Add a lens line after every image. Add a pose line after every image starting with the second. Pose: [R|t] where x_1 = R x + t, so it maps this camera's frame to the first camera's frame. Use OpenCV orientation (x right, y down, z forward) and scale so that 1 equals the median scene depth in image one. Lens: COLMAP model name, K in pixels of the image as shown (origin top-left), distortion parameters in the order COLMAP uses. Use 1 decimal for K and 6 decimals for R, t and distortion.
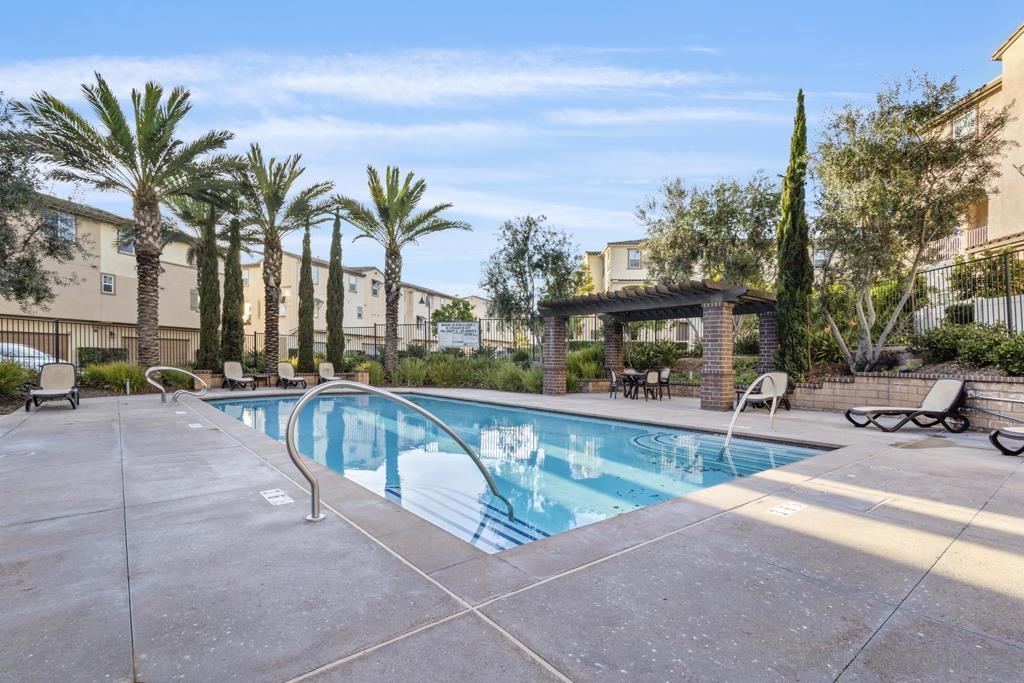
lens RADIAL K [[481.9, 0, 512.7], [0, 481.9, 348.7], [0, 0, 1]] dist [0.013938, -0.000006]
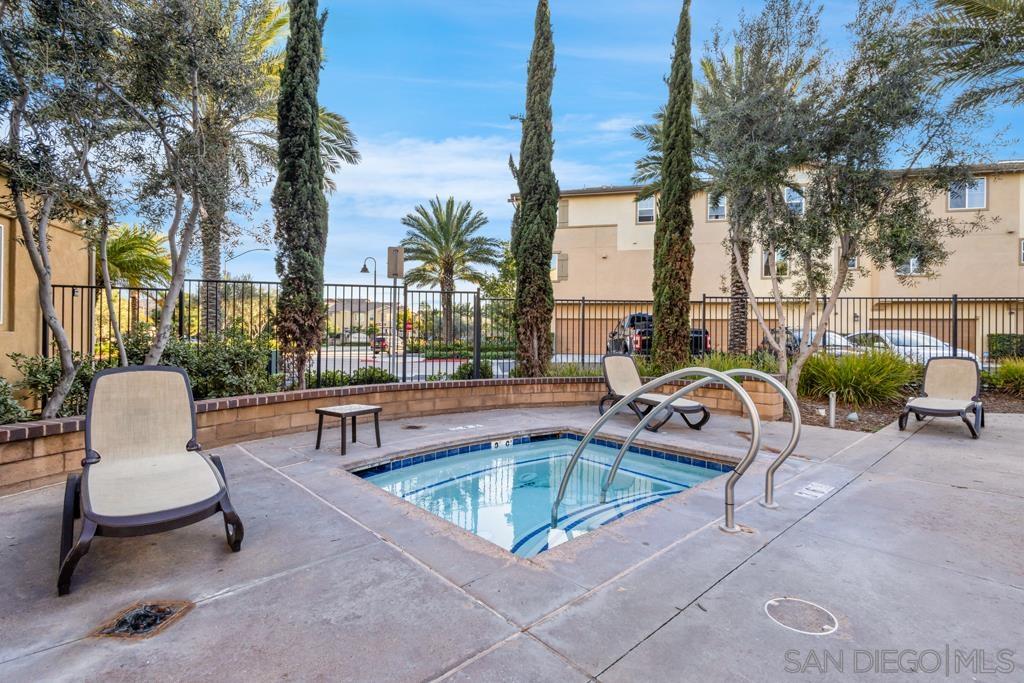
lens RADIAL K [[481.9, 0, 512.7], [0, 481.9, 348.7], [0, 0, 1]] dist [0.013938, -0.000006]
pose [[0.067173, 0.015027, -0.997628, -0.270843], [0.008331, 0.999843, 0.015622, 0.002747], [0.997707, -0.009361, 0.067037, 0.312880]]
